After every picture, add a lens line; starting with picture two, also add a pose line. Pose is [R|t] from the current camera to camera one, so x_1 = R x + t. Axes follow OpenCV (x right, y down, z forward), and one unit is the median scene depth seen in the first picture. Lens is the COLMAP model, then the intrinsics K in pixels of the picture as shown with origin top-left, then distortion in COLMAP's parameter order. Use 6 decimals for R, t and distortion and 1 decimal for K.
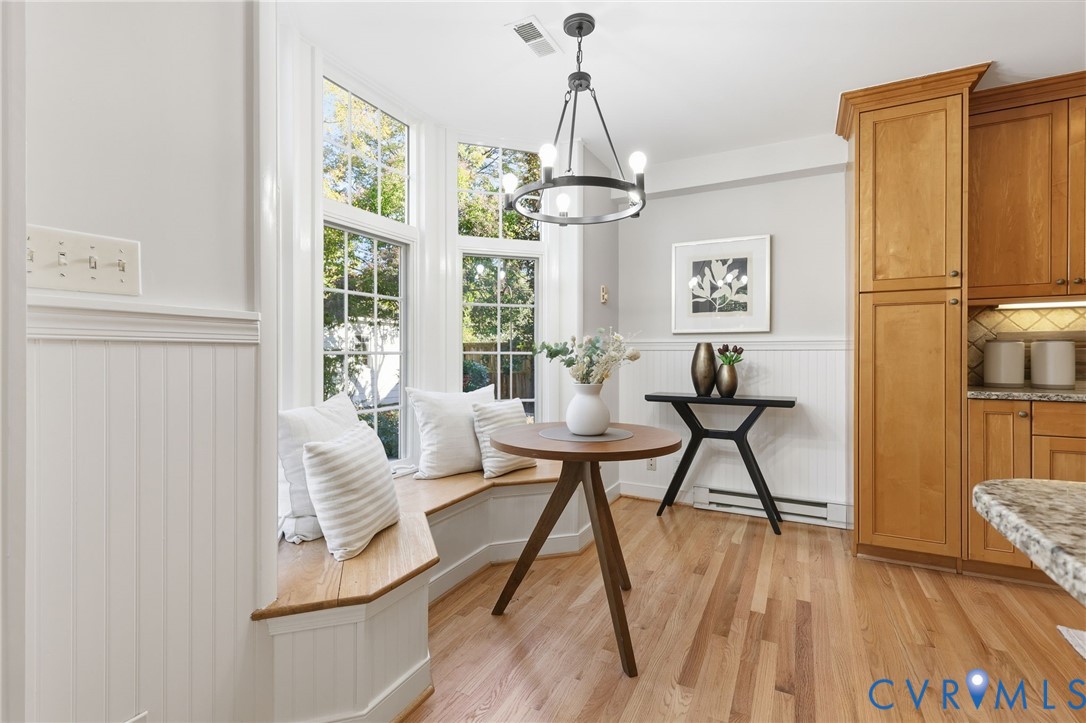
lens RADIAL K [[505.5, 0, 538.5], [0, 505.5, 354.8], [0, 0, 1]] dist [0.000411, 0.000793]
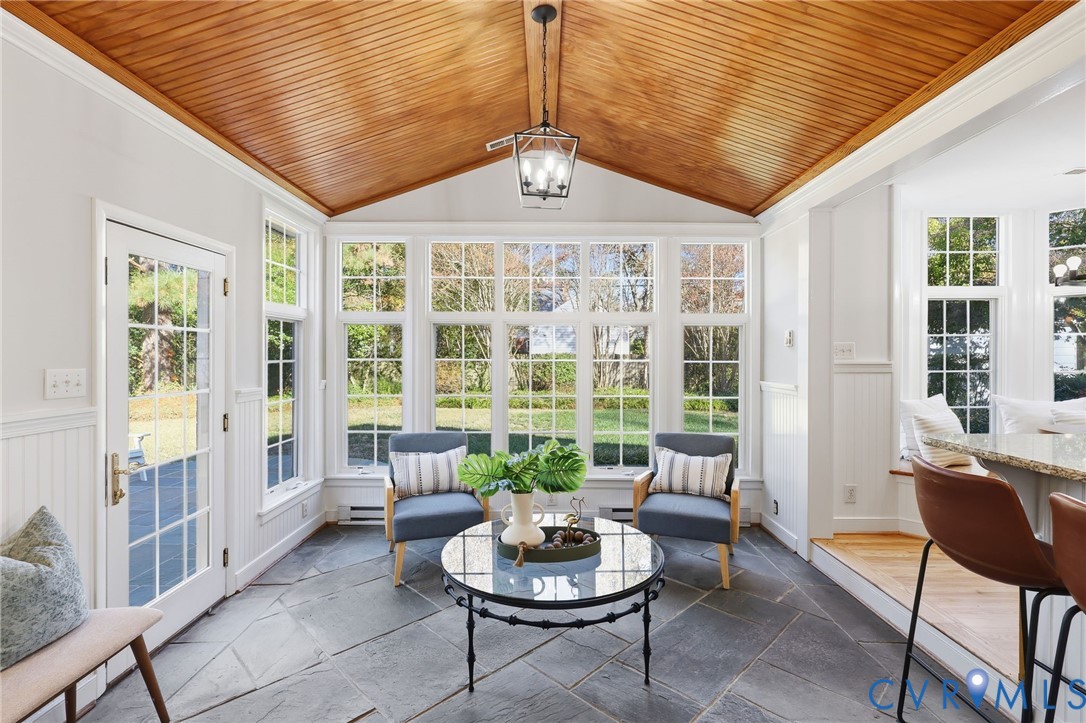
lens RADIAL K [[505.5, 0, 546.8], [0, 505.5, 358.0], [0, 0, 1]] dist [0.000411, 0.000793]
pose [[0.461521, 0.006332, -0.887107, 0.725081], [-0.001479, 0.999979, 0.006369, -0.081435], [0.887128, -0.001627, 0.461520, -1.377184]]
